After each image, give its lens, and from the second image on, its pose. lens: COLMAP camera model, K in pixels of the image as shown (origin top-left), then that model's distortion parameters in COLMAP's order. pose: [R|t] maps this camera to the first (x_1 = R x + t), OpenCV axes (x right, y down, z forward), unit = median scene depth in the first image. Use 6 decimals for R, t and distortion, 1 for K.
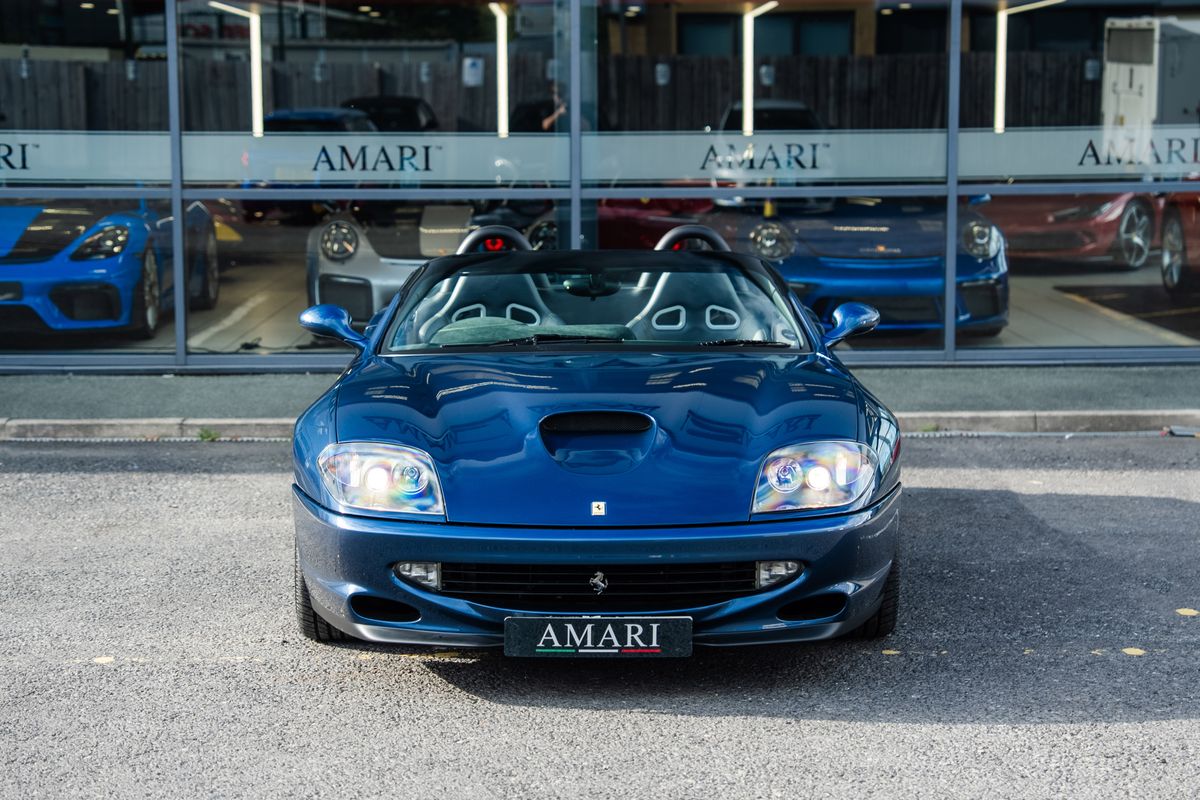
lens RADIAL K [[2293.2, 0, 620.2], [0, 2293.2, 400.2], [0, 0, 1]] dist [0.305278, 0.005085]
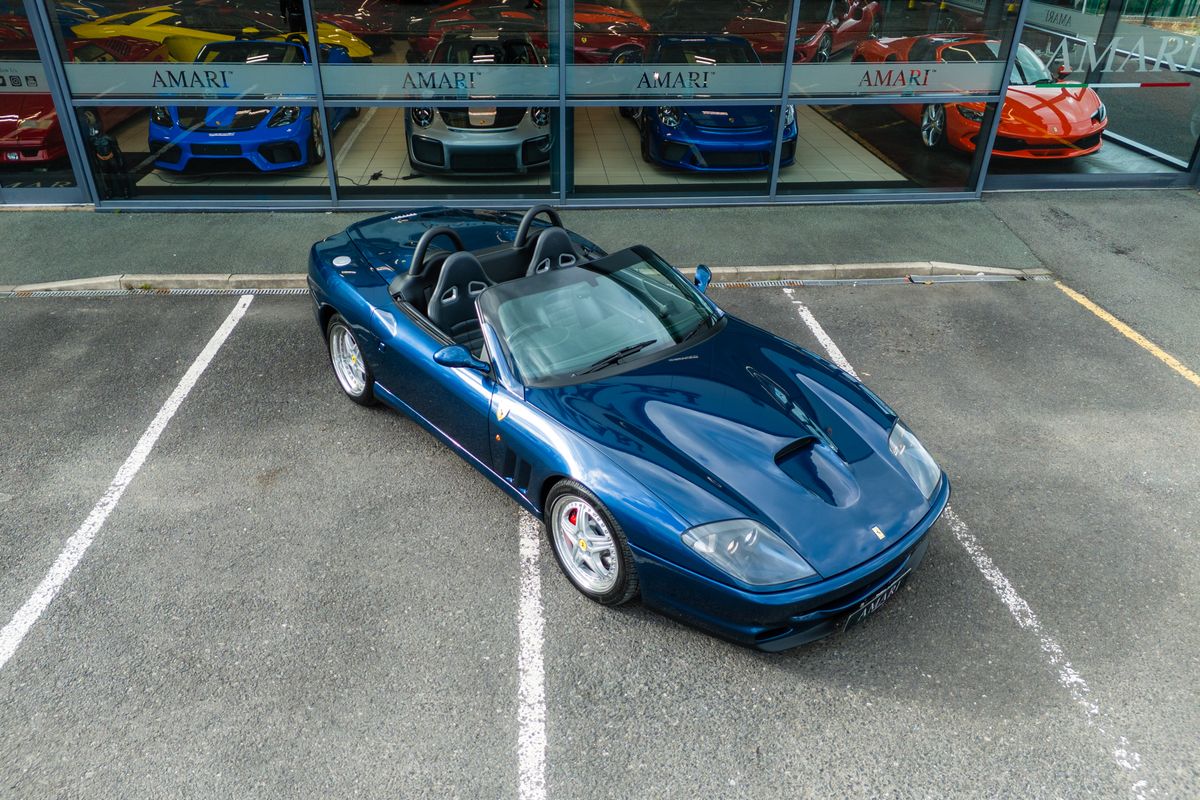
lens RADIAL K [[842.8, 0, 590.9], [0, 842.8, 403.6], [0, 0, 1]] dist [0.065796, -0.051914]
pose [[0.998757, -0.010246, 0.048777, -0.030996], [-0.010066, 0.917008, 0.398741, -0.135962], [-0.048814, -0.398736, 0.915765, 0.349716]]
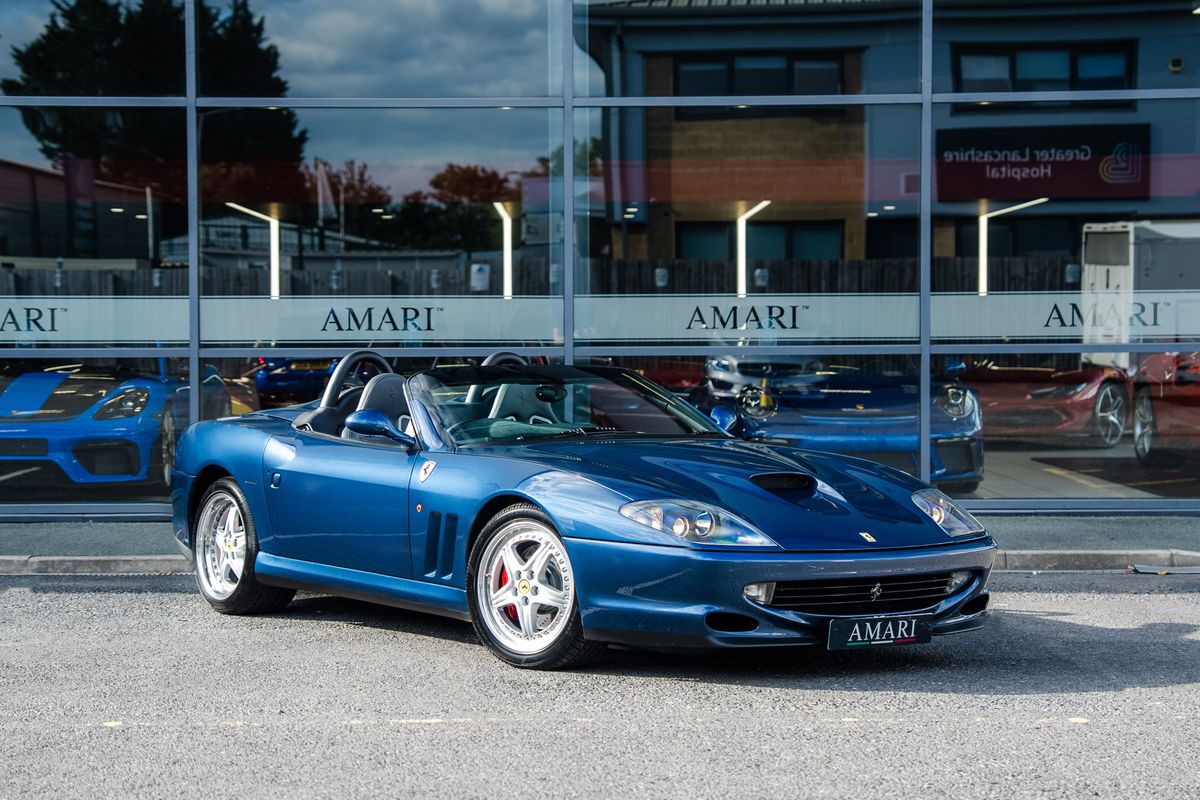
lens RADIAL K [[2230.4, 0, 599.5], [0, 2230.4, 434.5], [0, 0, 1]] dist [0.292277, -0.085146]
pose [[0.999922, -0.002074, -0.012323, 0.007265], [0.001096, 0.996888, -0.078821, 0.029447], [0.012448, 0.078802, 0.996813, -0.021596]]
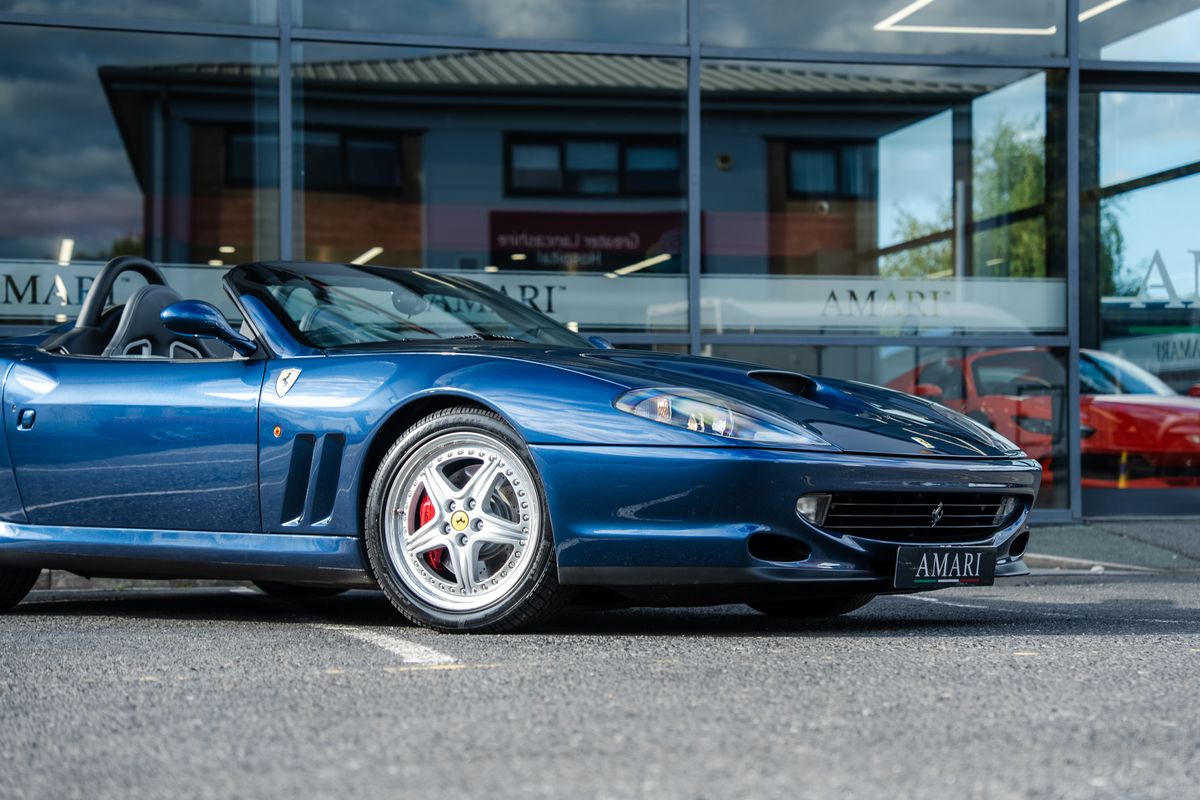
lens RADIAL K [[2230.4, 0, 599.5], [0, 2230.4, 434.5], [0, 0, 1]] dist [0.292277, -0.085146]
pose [[0.975269, 0.000626, 0.221022, -0.092369], [0.029743, 0.990528, -0.134048, 0.066470], [-0.219012, 0.137306, 0.966013, 0.150203]]
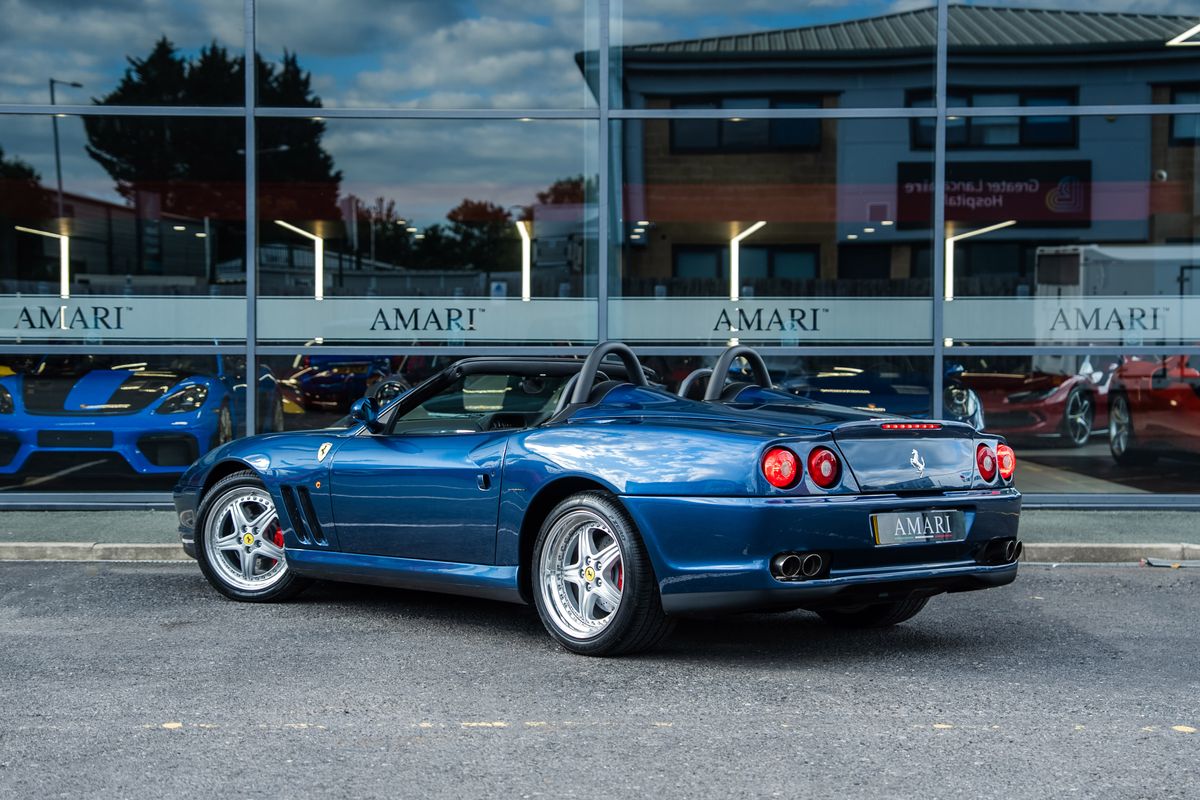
lens RADIAL K [[1917.6, 0, 590.3], [0, 1917.6, 411.5], [0, 0, 1]] dist [0.236283, -0.151291]
pose [[0.999904, 0.005794, -0.012584, -0.013426], [-0.006901, 0.995941, -0.089738, 0.024082], [0.012013, 0.089816, 0.995886, 0.067256]]
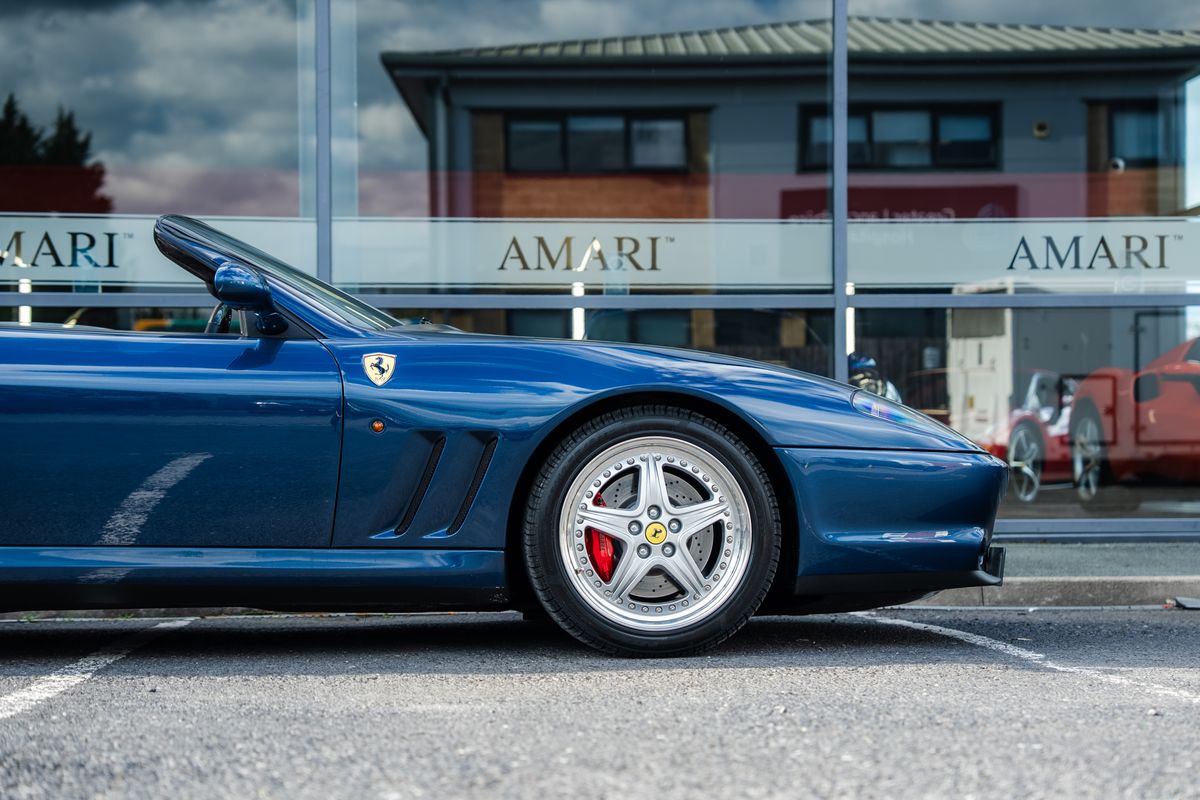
lens RADIAL K [[2230.4, 0, 599.5], [0, 2230.4, 434.5], [0, 0, 1]] dist [0.292277, -0.085146]
pose [[0.998195, -0.001552, 0.060037, 0.024322], [0.009611, 0.990911, -0.134178, 0.046264], [-0.059283, 0.134513, 0.989137, 0.308187]]
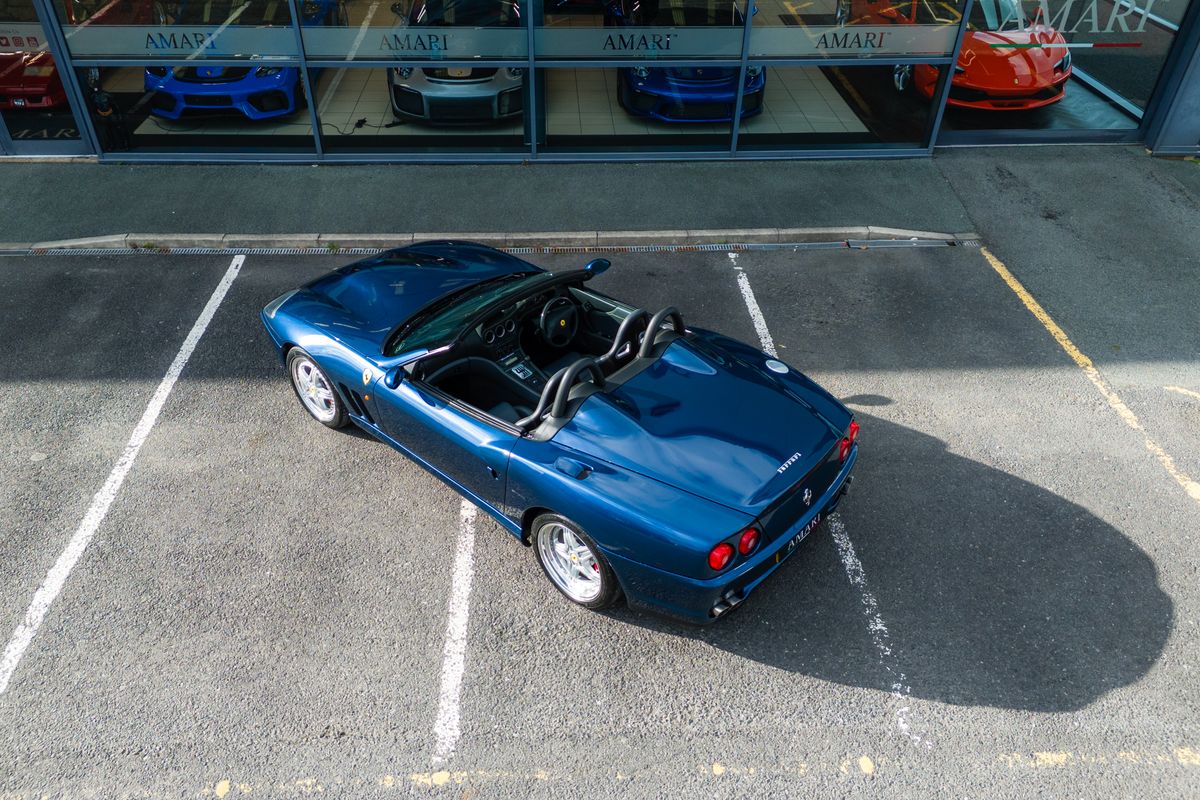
lens RADIAL K [[851.0, 0, 589.0], [0, 851.0, 398.8], [0, 0, 1]] dist [0.065032, -0.049544]
pose [[0.999580, -0.000377, 0.028966, 0.005231], [-0.014443, 0.860283, 0.509612, -0.204725], [-0.025112, -0.509816, 0.859917, 0.306368]]
